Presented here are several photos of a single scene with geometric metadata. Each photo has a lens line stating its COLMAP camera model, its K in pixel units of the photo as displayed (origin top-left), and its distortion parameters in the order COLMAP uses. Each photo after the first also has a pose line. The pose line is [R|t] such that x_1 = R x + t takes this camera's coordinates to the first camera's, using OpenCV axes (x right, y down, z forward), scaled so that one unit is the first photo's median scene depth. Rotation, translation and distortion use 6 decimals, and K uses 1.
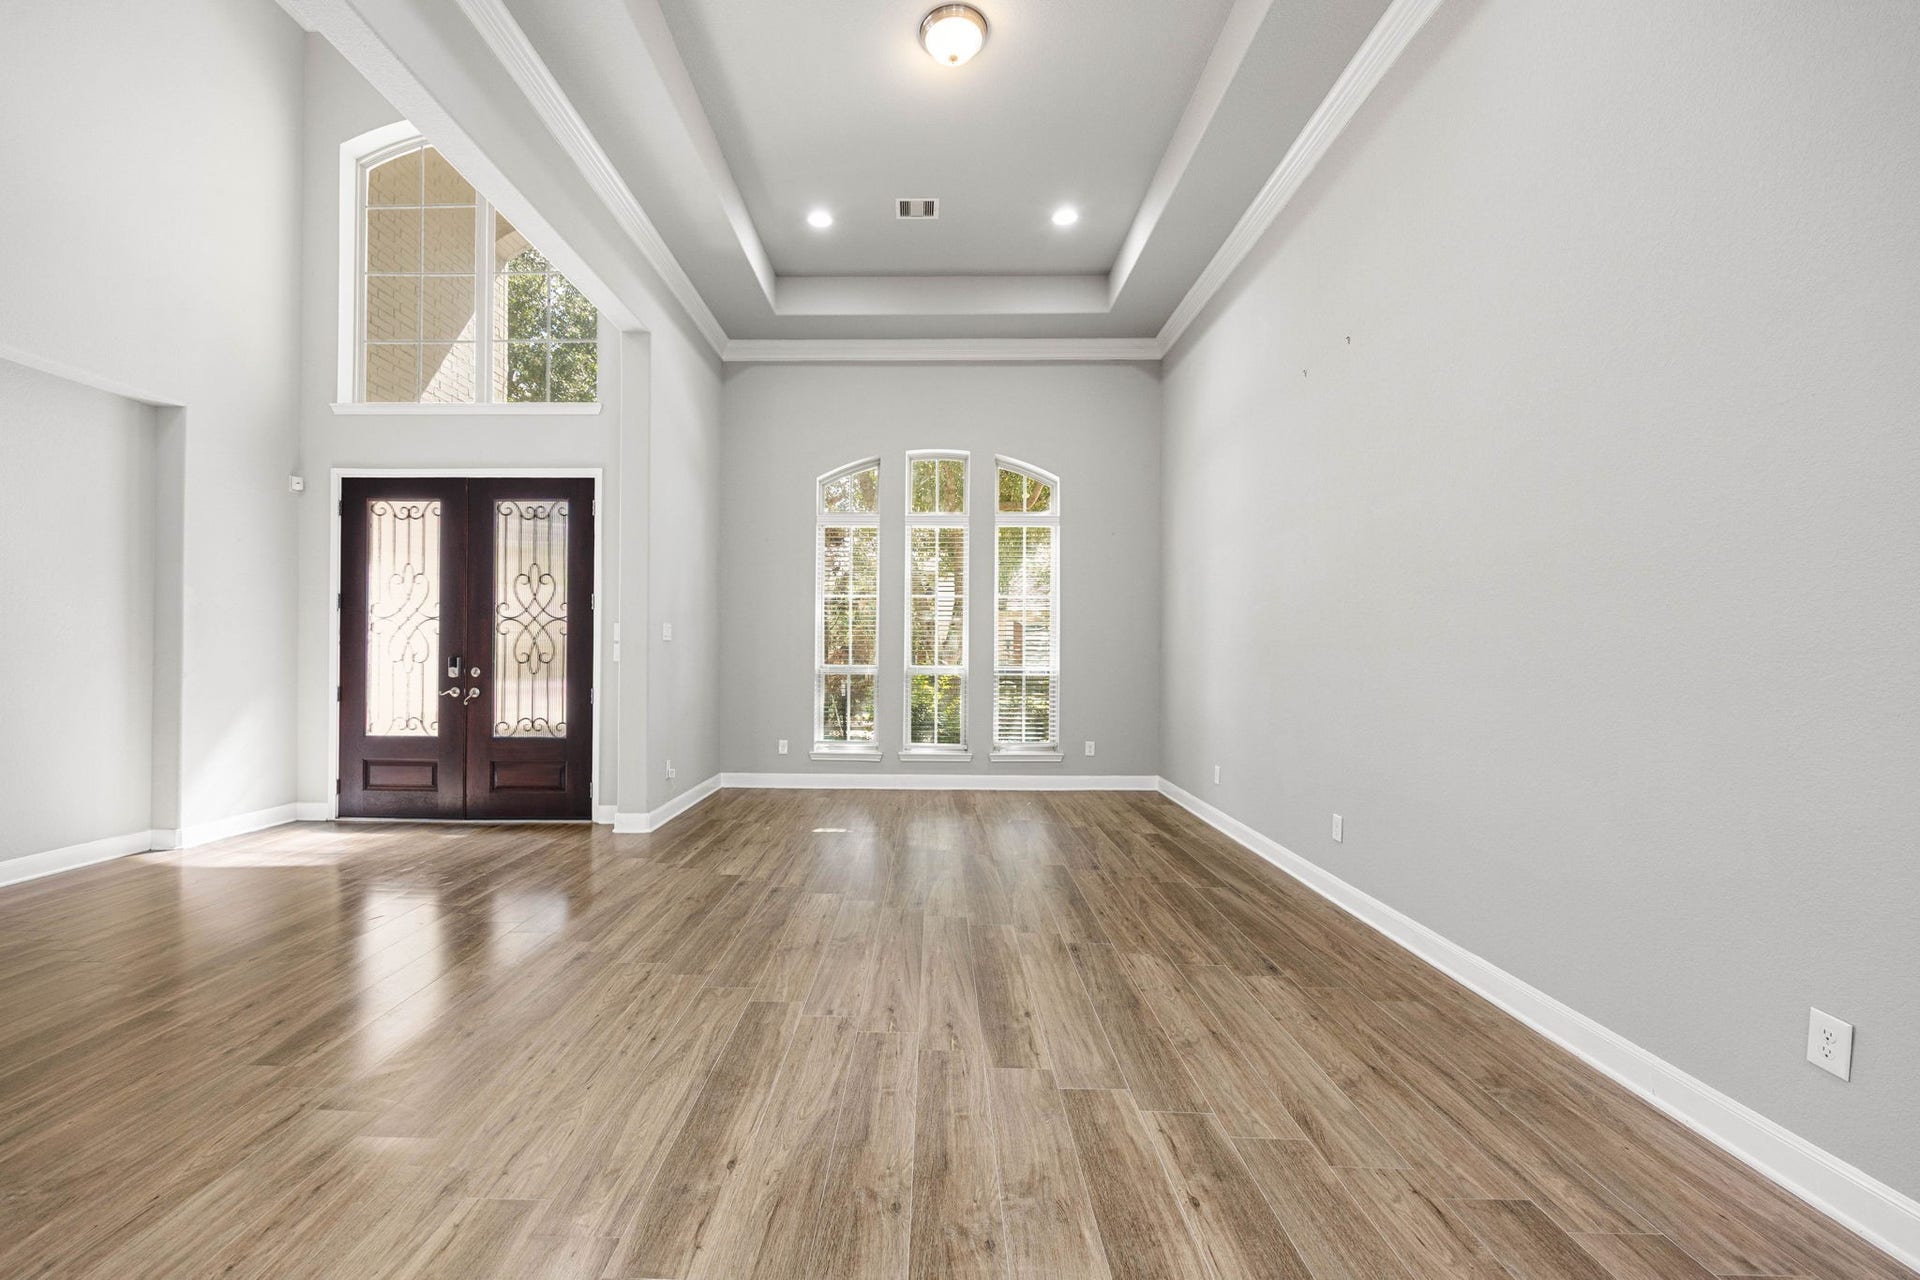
lens RADIAL K [[742.3, 0, 955.3], [0, 742.3, 638.6], [0, 0, 1]] dist [0.010026, -0.000719]
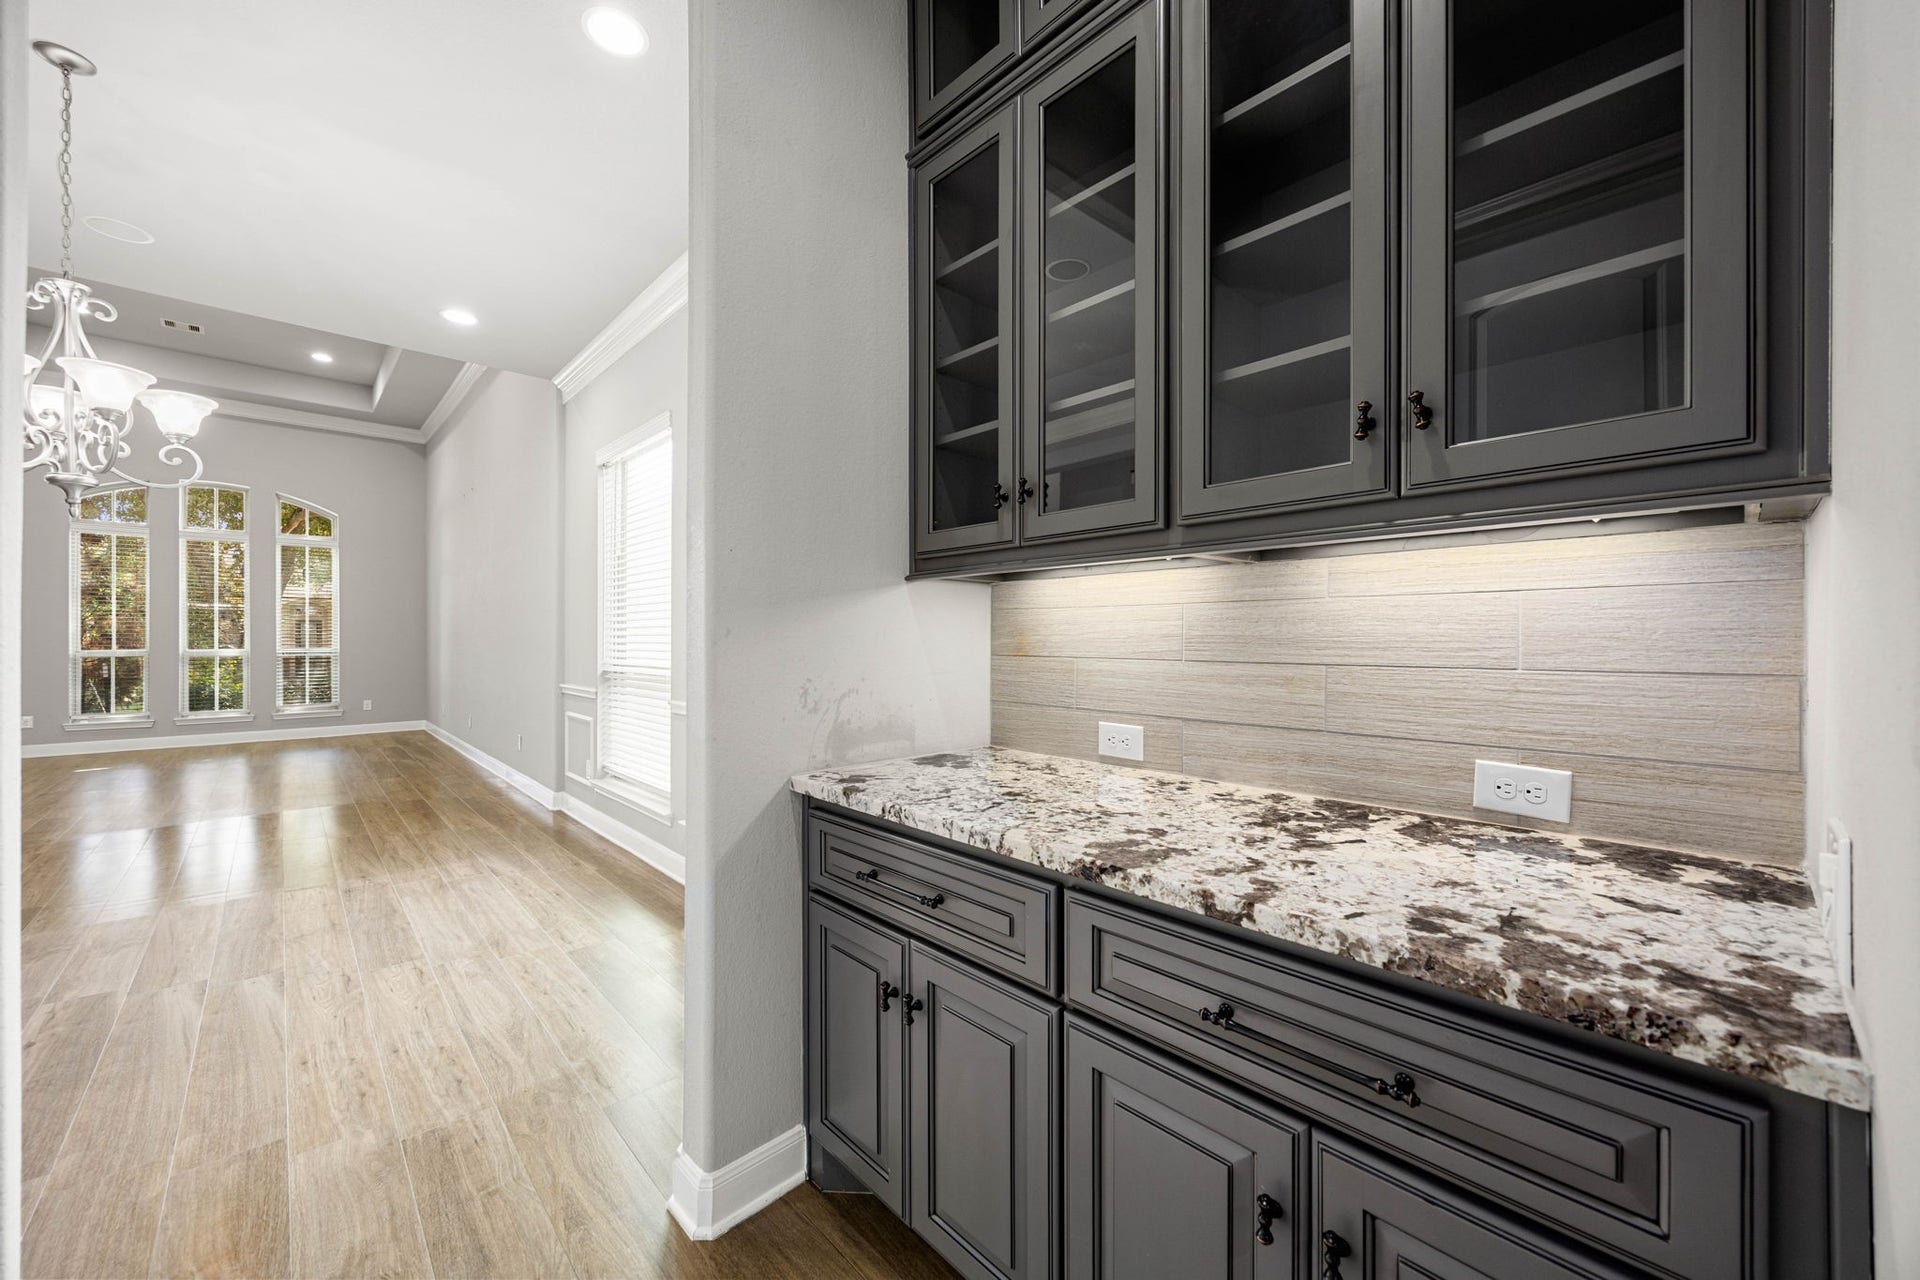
lens RADIAL K [[742.3, 0, 955.2], [0, 742.3, 637.5], [0, 0, 1]] dist [0.010026, -0.000719]
pose [[0.763870, -0.001484, 0.645369, 0.115215], [-0.005508, 0.999946, 0.008819, -0.001772], [-0.645347, -0.010291, 0.763820, -0.809733]]
